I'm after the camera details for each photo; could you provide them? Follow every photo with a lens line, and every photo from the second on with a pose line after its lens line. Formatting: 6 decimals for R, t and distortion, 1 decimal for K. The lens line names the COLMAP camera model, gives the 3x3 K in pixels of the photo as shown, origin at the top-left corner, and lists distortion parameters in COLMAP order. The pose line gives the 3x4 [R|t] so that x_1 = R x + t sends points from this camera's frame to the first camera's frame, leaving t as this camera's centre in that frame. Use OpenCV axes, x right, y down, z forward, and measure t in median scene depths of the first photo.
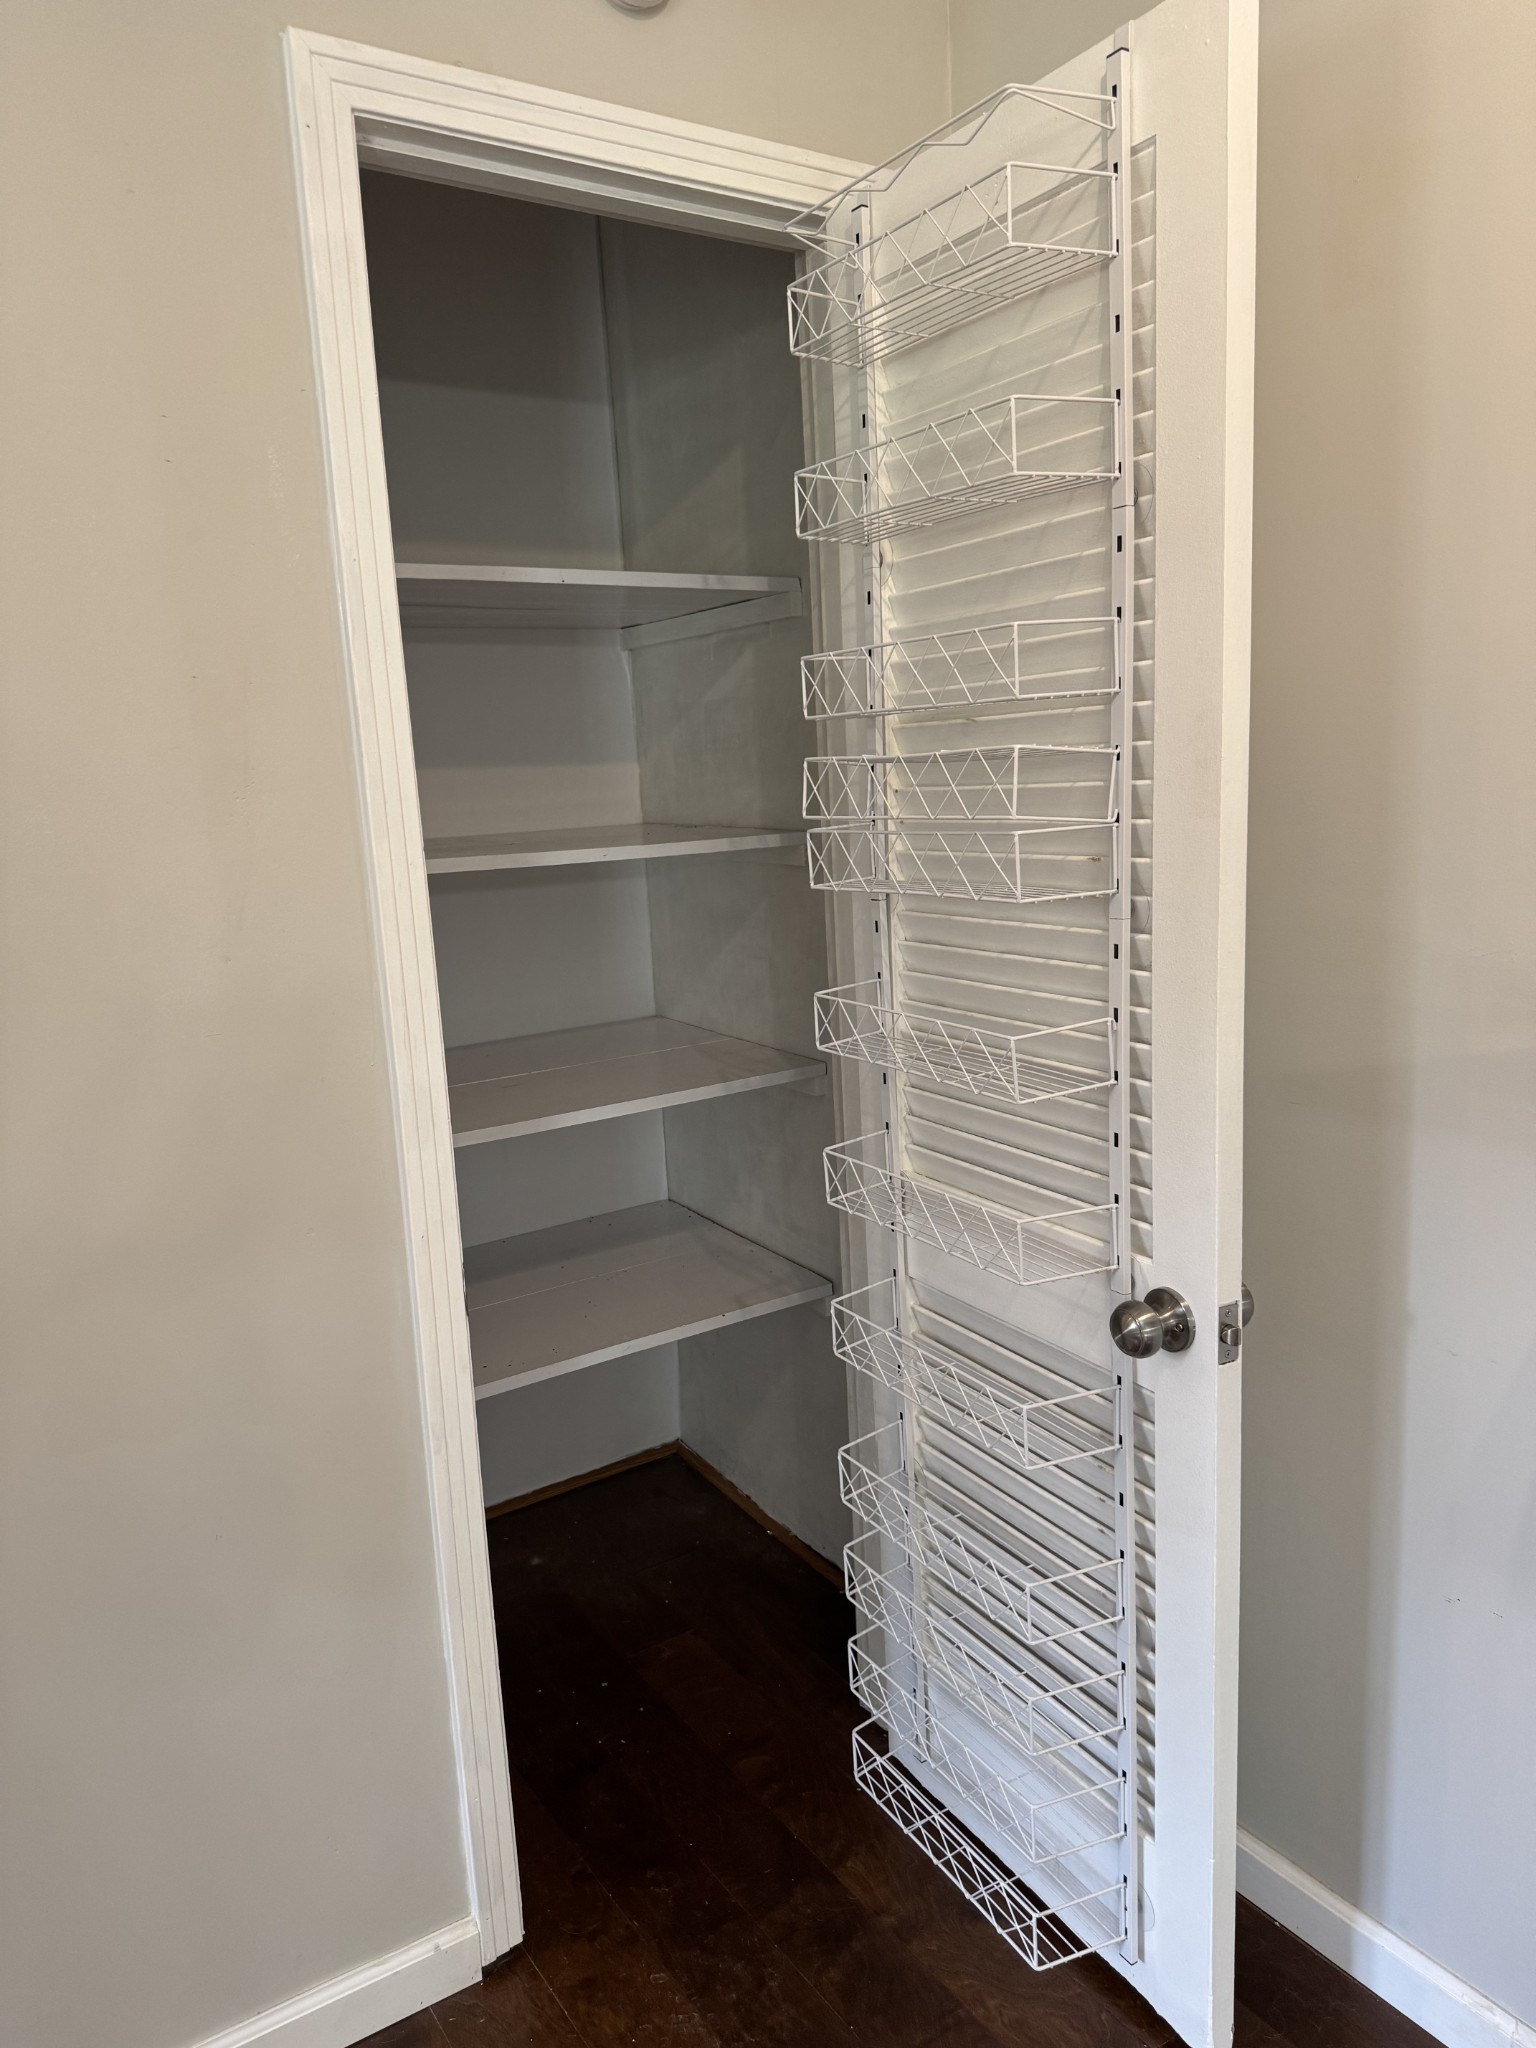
lens RADIAL K [[1365.2, 0, 770.6], [0, 1365.2, 1007.7], [0, 0, 1]] dist [0.050438, -0.064088]
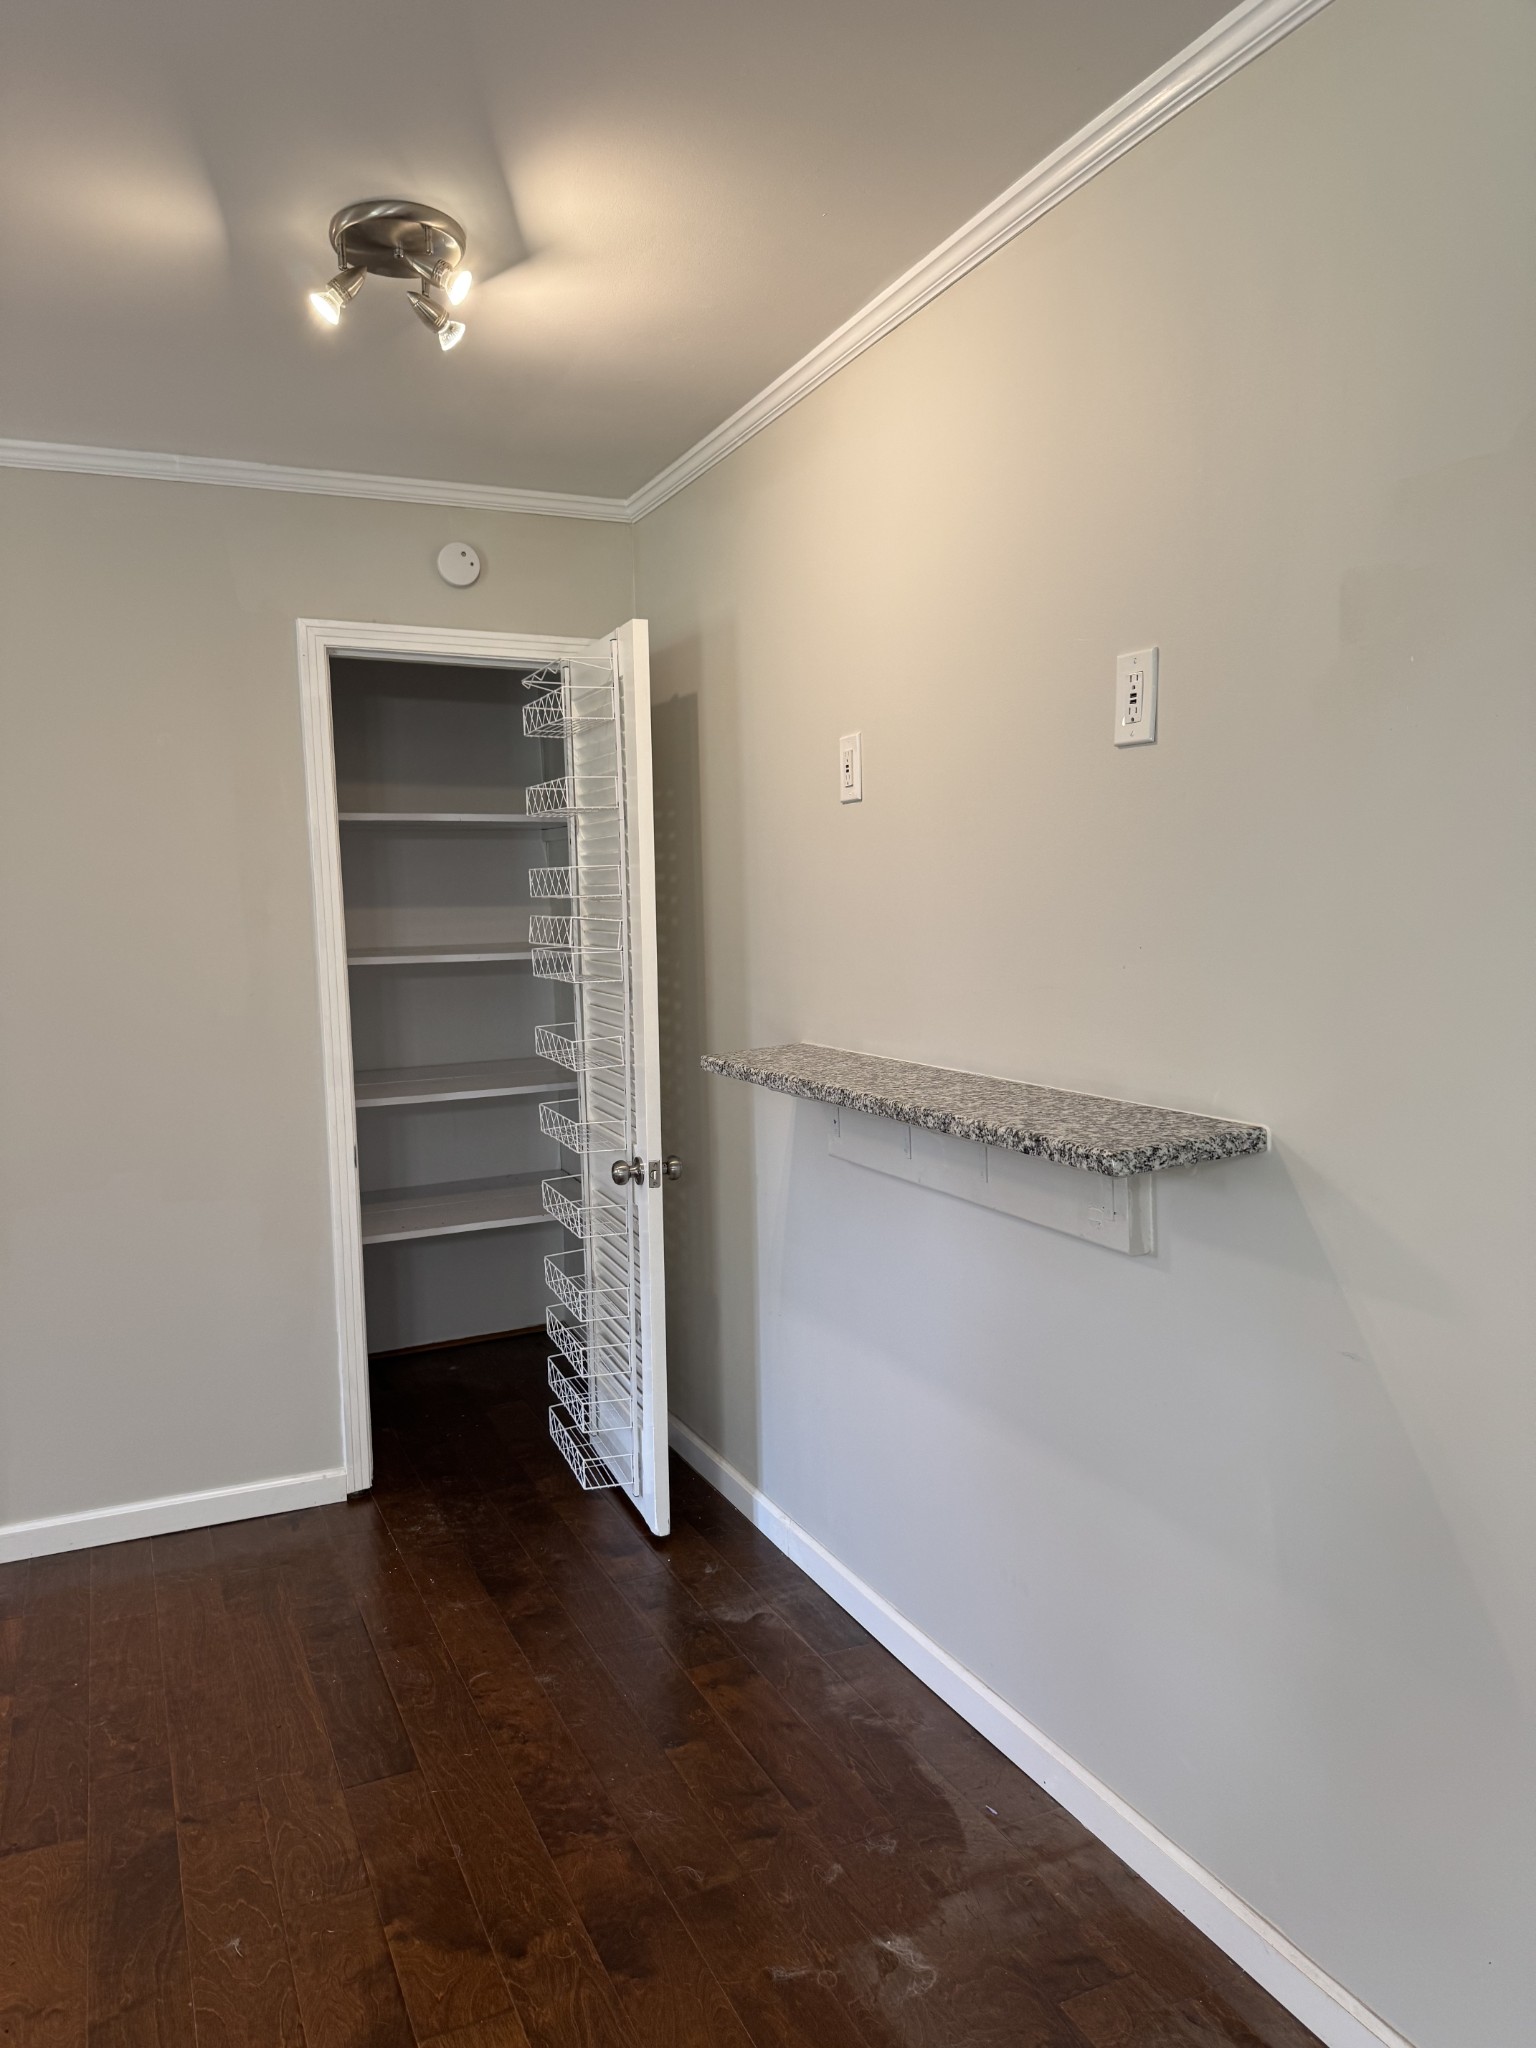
lens RADIAL K [[1442.3, 0, 810.2], [0, 1442.3, 1028.1], [0, 0, 1]] dist [0.154043, -0.231095]
pose [[0.988392, 0.039943, -0.146583, 0.813115], [-0.050285, 0.996448, -0.067542, 0.126346], [0.143365, 0.074129, 0.986890, -1.185678]]
